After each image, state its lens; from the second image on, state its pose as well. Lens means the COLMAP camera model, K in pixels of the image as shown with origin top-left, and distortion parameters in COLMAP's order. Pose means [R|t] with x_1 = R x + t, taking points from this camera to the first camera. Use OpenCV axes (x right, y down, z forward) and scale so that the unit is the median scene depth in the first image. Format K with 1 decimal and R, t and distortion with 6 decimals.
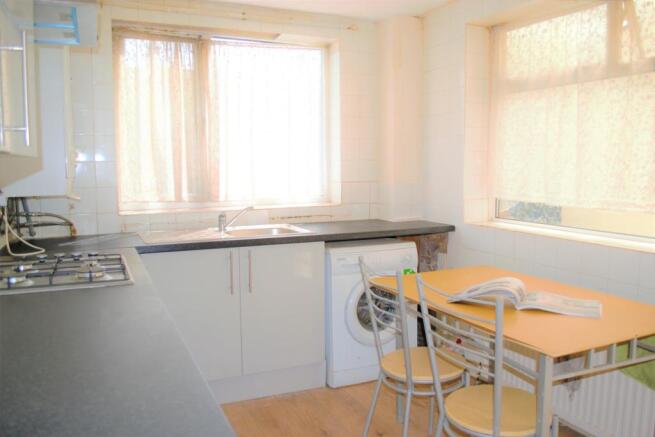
lens RADIAL K [[539.9, 0, 327.5], [0, 539.9, 218.5], [0, 0, 1]] dist [-0.002239, 0.001215]
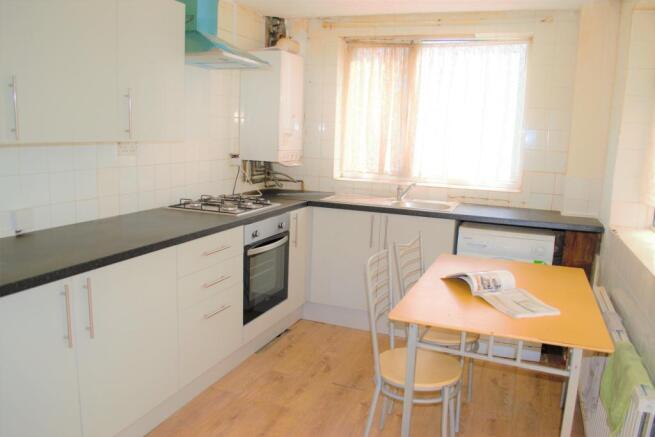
lens RADIAL K [[539.9, 0, 327.5], [0, 539.9, 218.5], [0, 0, 1]] dist [-0.002239, 0.001215]
pose [[0.721448, 0.149726, -0.676088, 0.526111], [-0.116694, 0.988669, 0.094427, -0.034104], [0.682566, 0.010771, 0.730745, -0.022038]]
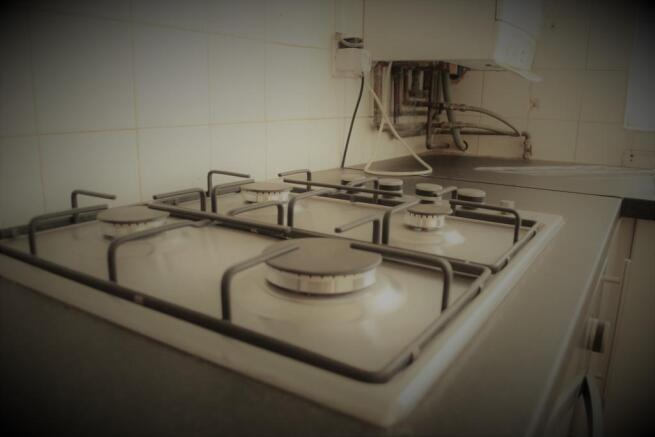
lens RADIAL K [[539.9, 0, 327.5], [0, 539.9, 218.5], [0, 0, 1]] dist [-0.002239, 0.001215]
pose [[0.565936, 0.207430, -0.797928, -0.121407], [-0.119906, 0.978250, 0.169262, 0.020768], [0.815683, -0.000115, 0.578499, 0.469903]]
